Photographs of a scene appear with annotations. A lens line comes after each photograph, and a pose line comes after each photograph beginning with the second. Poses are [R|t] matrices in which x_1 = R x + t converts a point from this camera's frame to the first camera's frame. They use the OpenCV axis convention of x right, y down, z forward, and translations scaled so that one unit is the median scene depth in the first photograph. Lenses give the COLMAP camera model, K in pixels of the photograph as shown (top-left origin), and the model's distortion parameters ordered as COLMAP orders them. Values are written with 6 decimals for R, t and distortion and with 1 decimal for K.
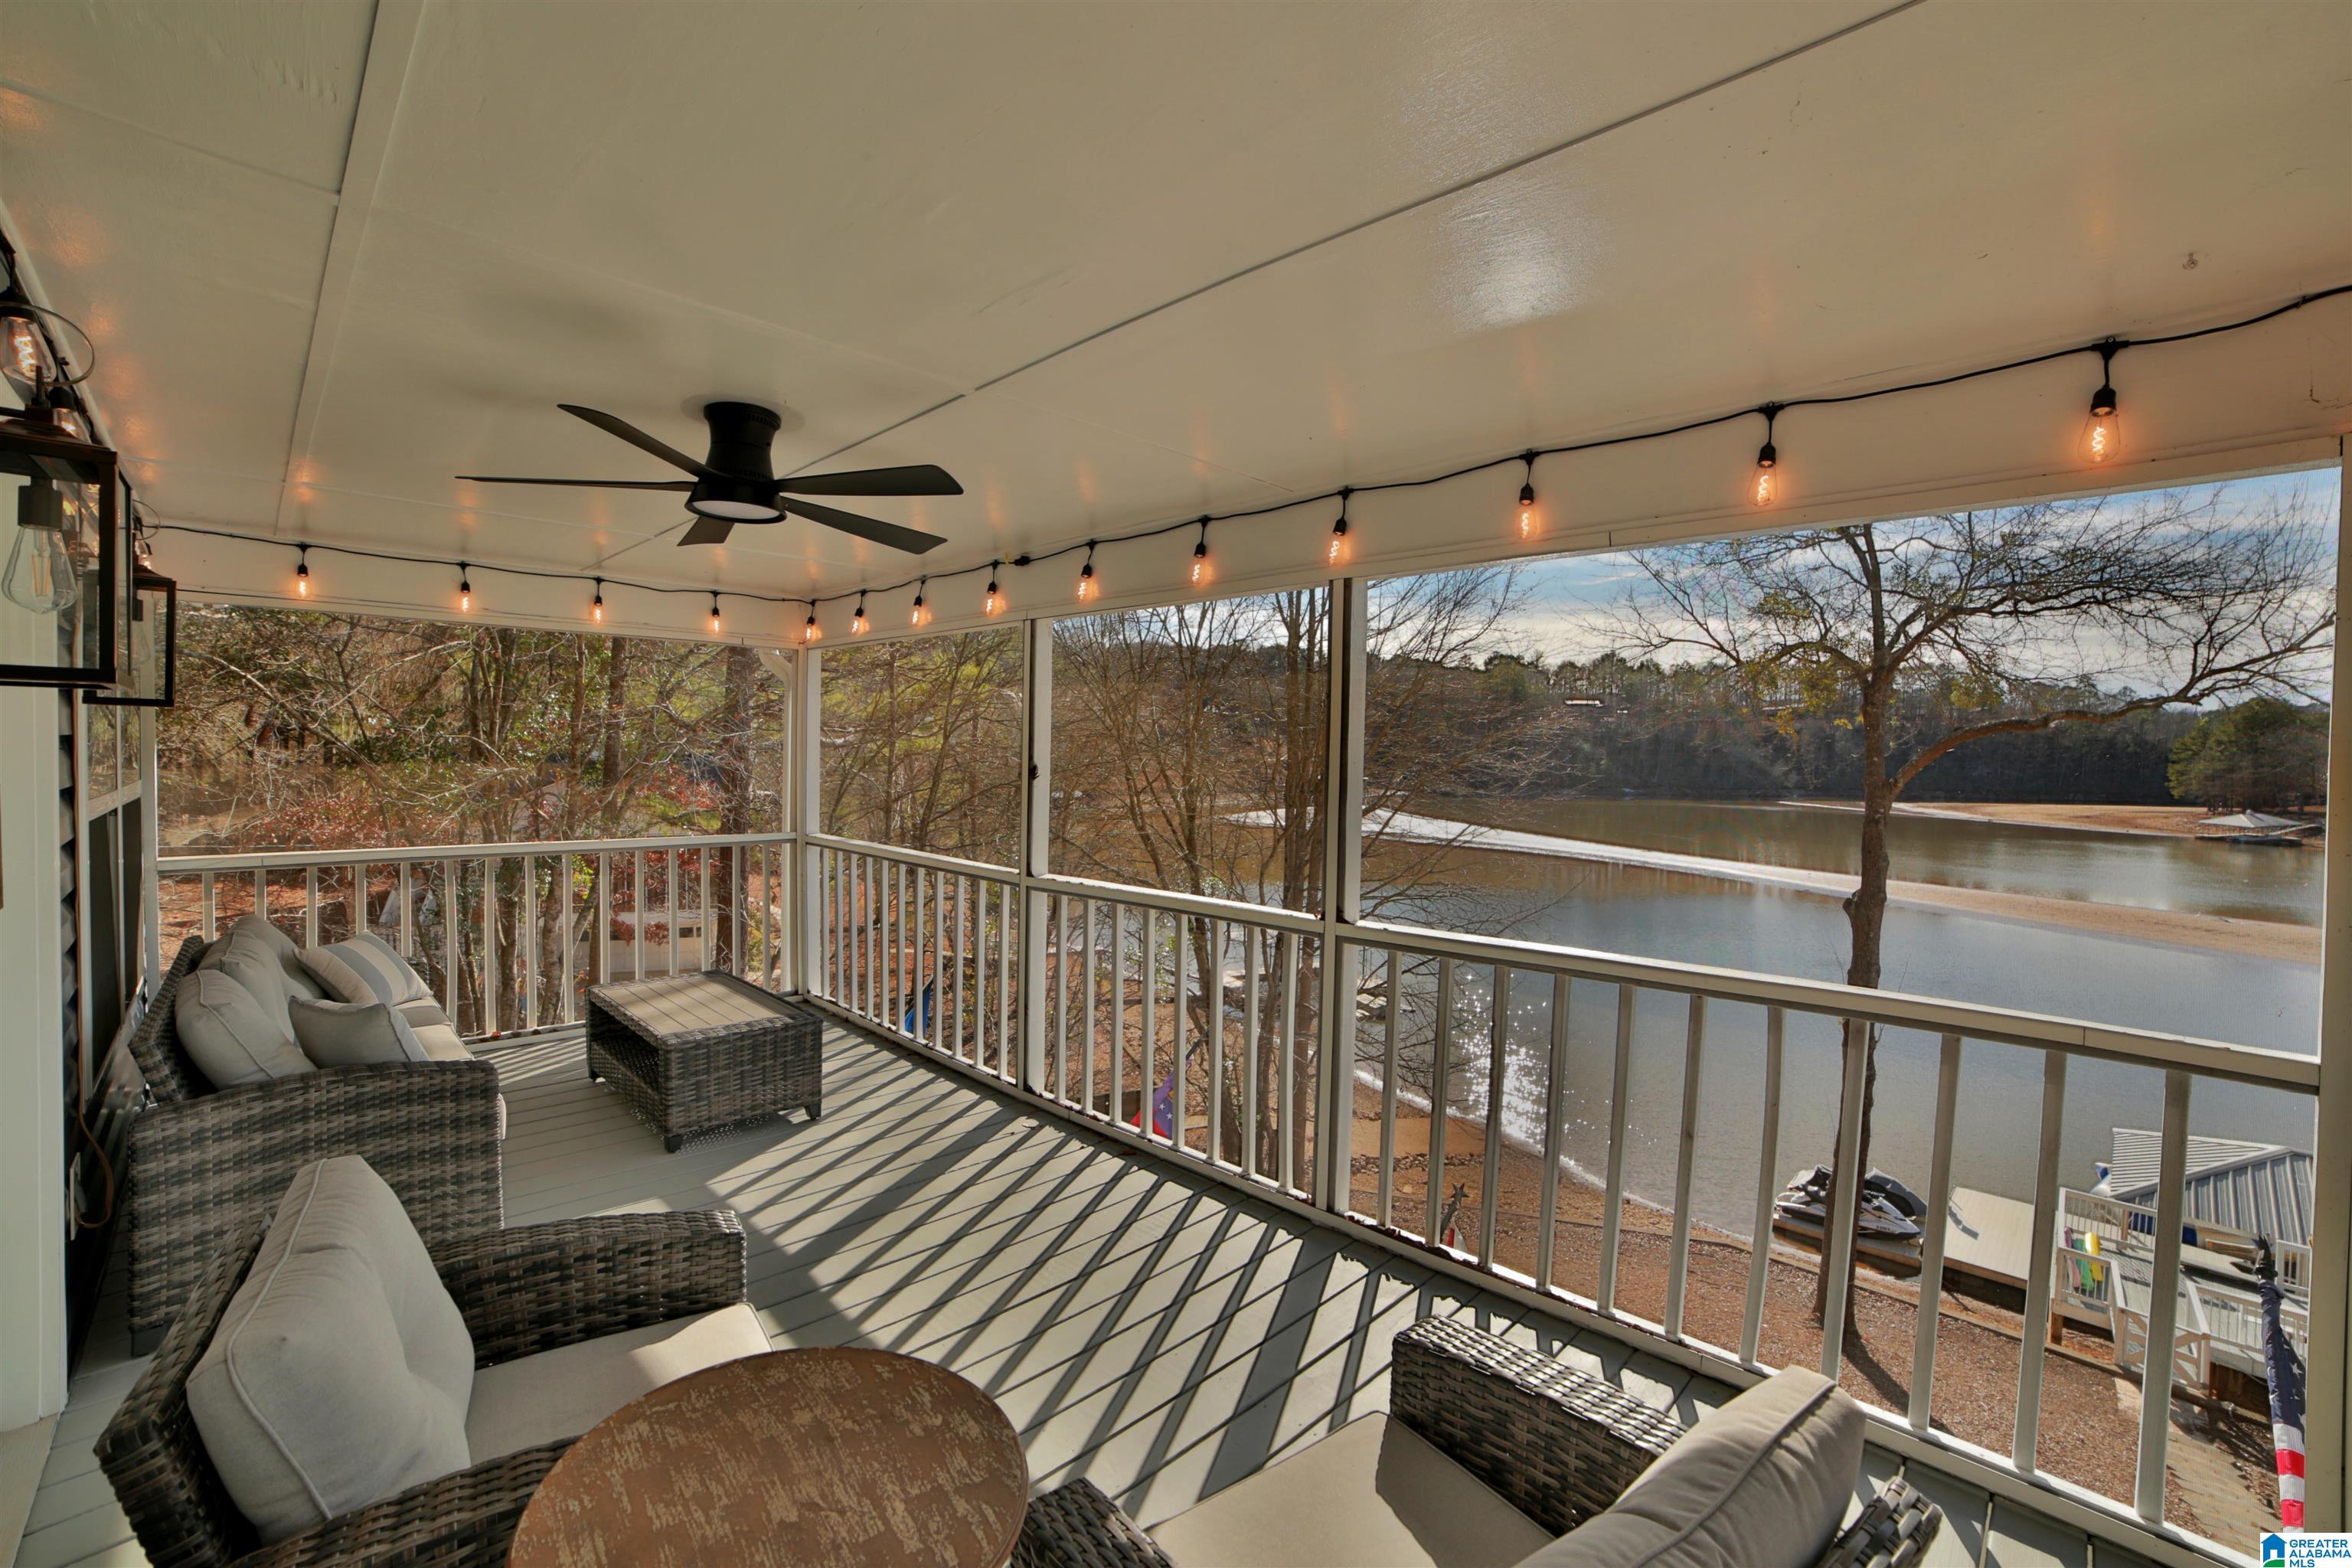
lens RADIAL K [[1003.0, 0, 1177.6], [0, 1003.0, 771.1], [0, 0, 1]] dist [-0.105523, 0.035090]
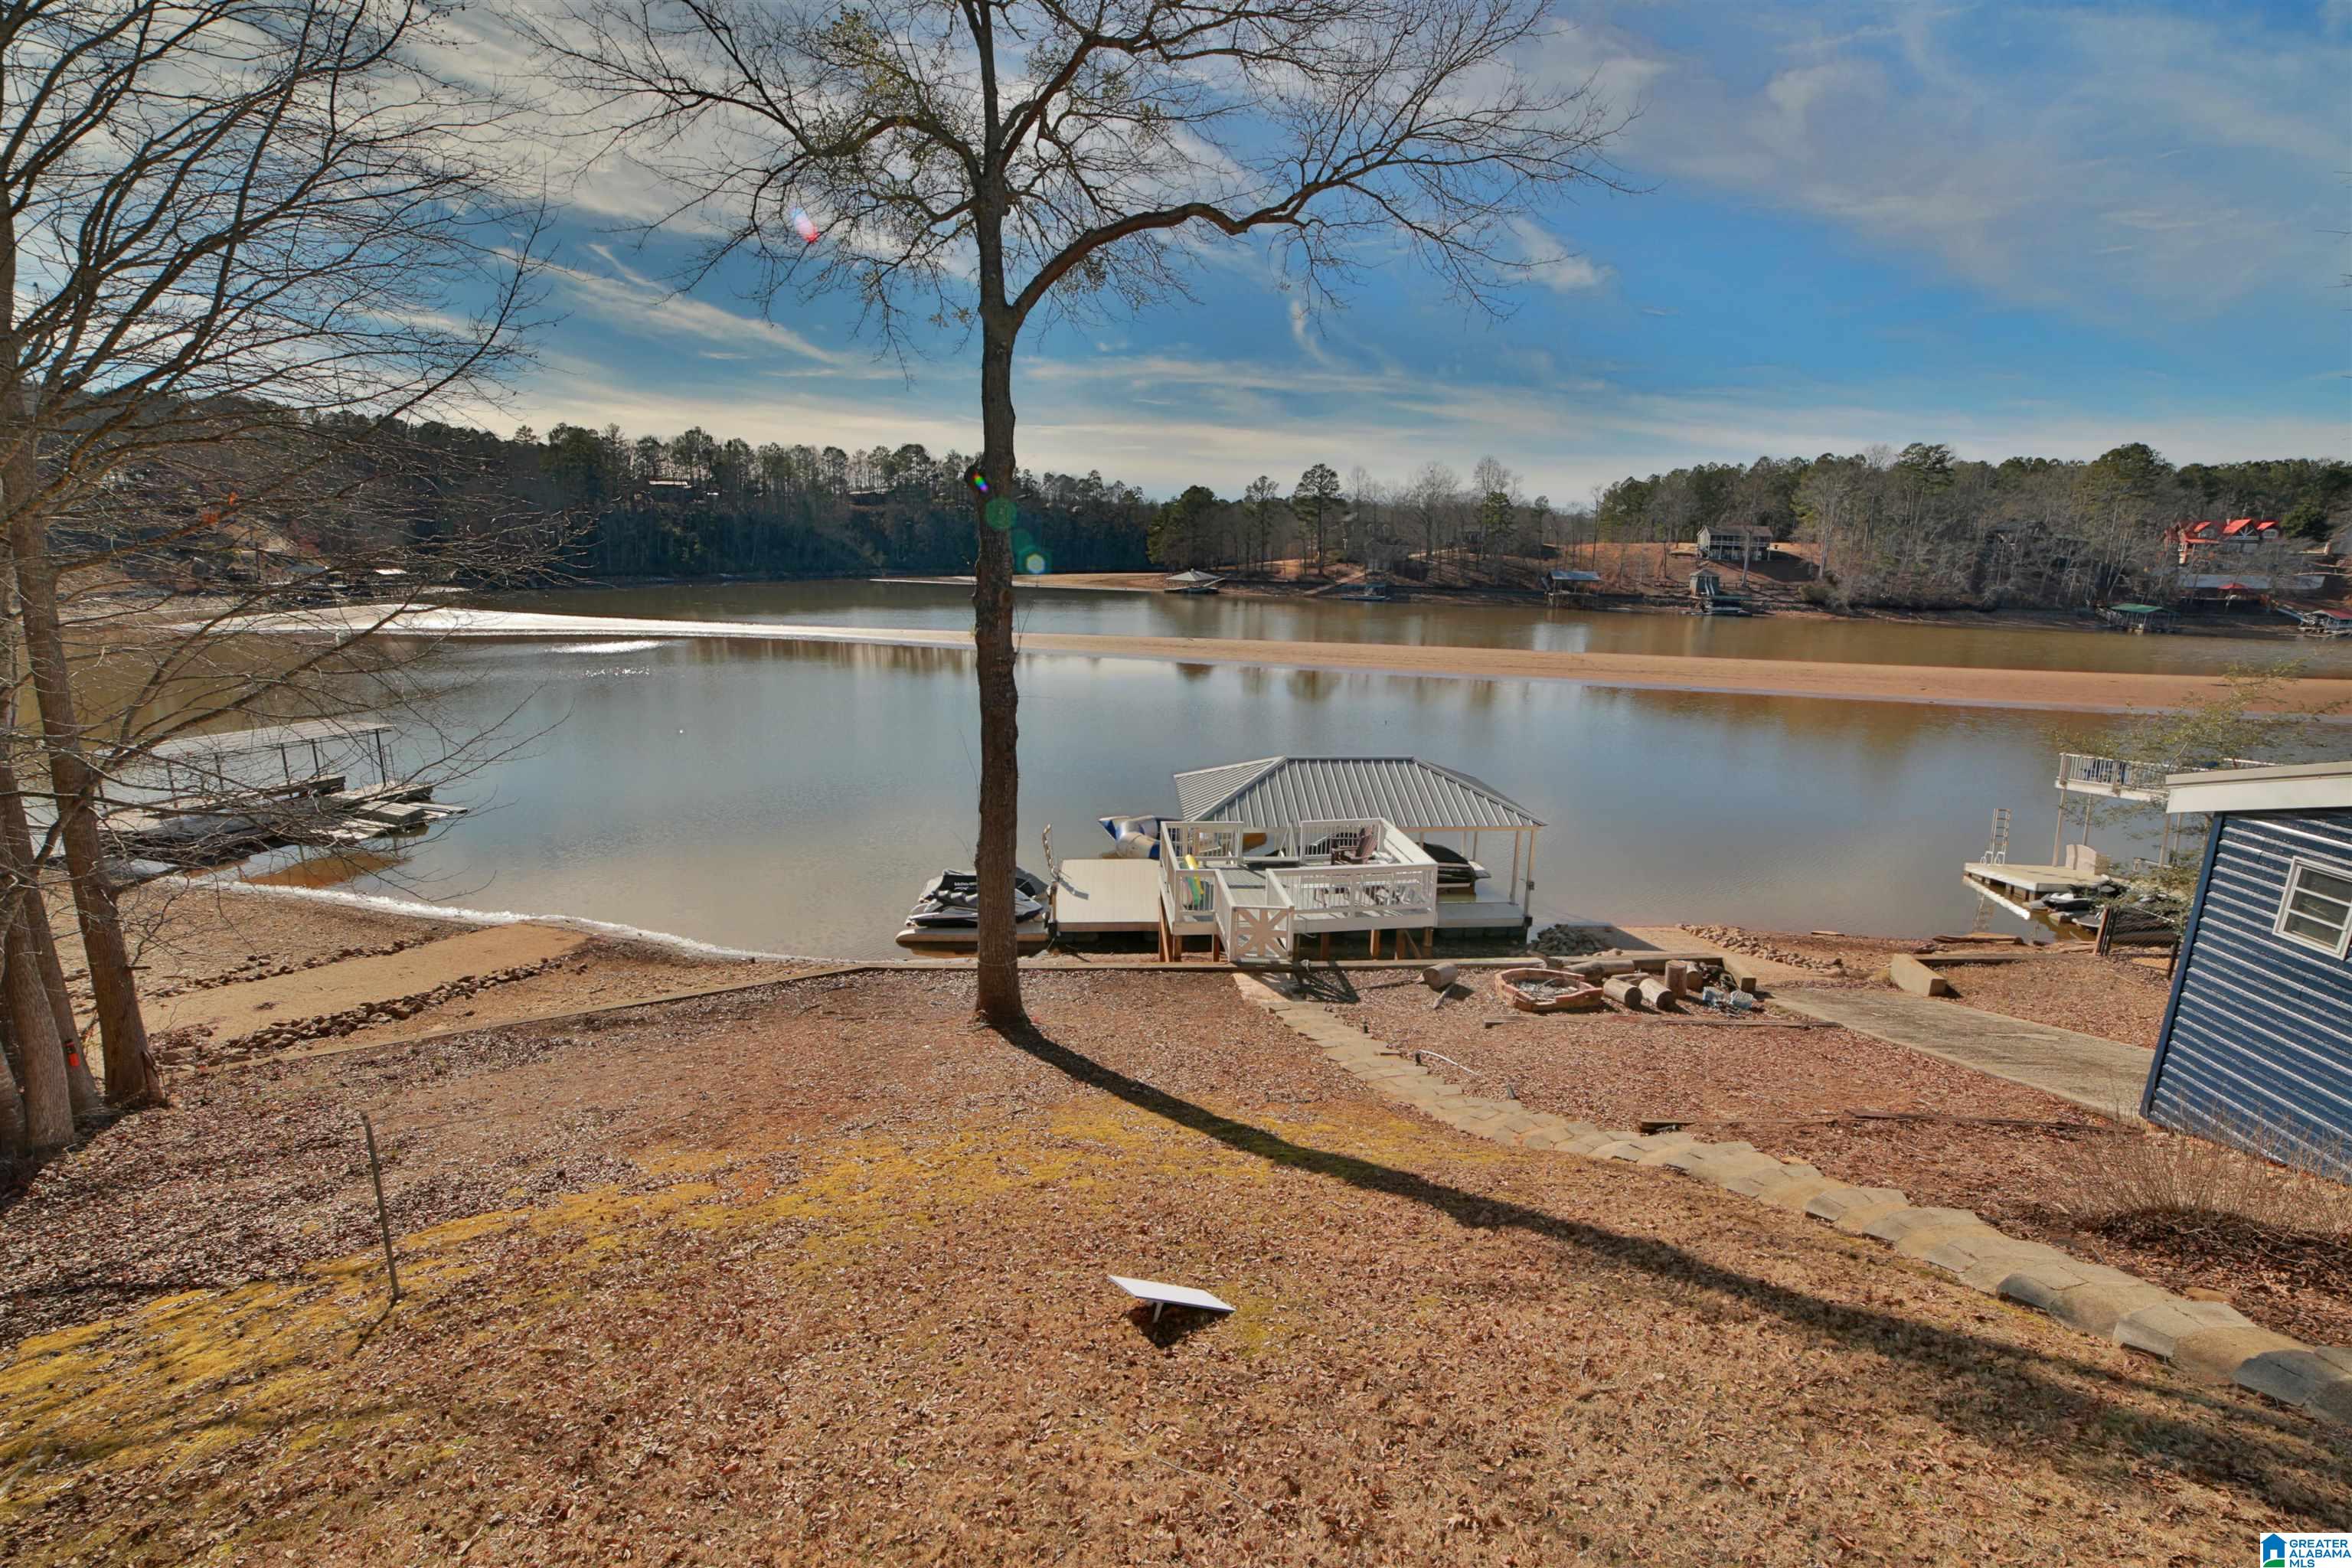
lens RADIAL K [[1003.0, 0, 1177.6], [0, 1003.0, 771.1], [0, 0, 1]] dist [-0.105523, 0.035090]
pose [[0.656871, -0.169616, 0.734678, 0.117914], [0.014438, 0.977020, 0.212657, 0.115255], [-0.753865, -0.129081, 0.644225, 0.206036]]
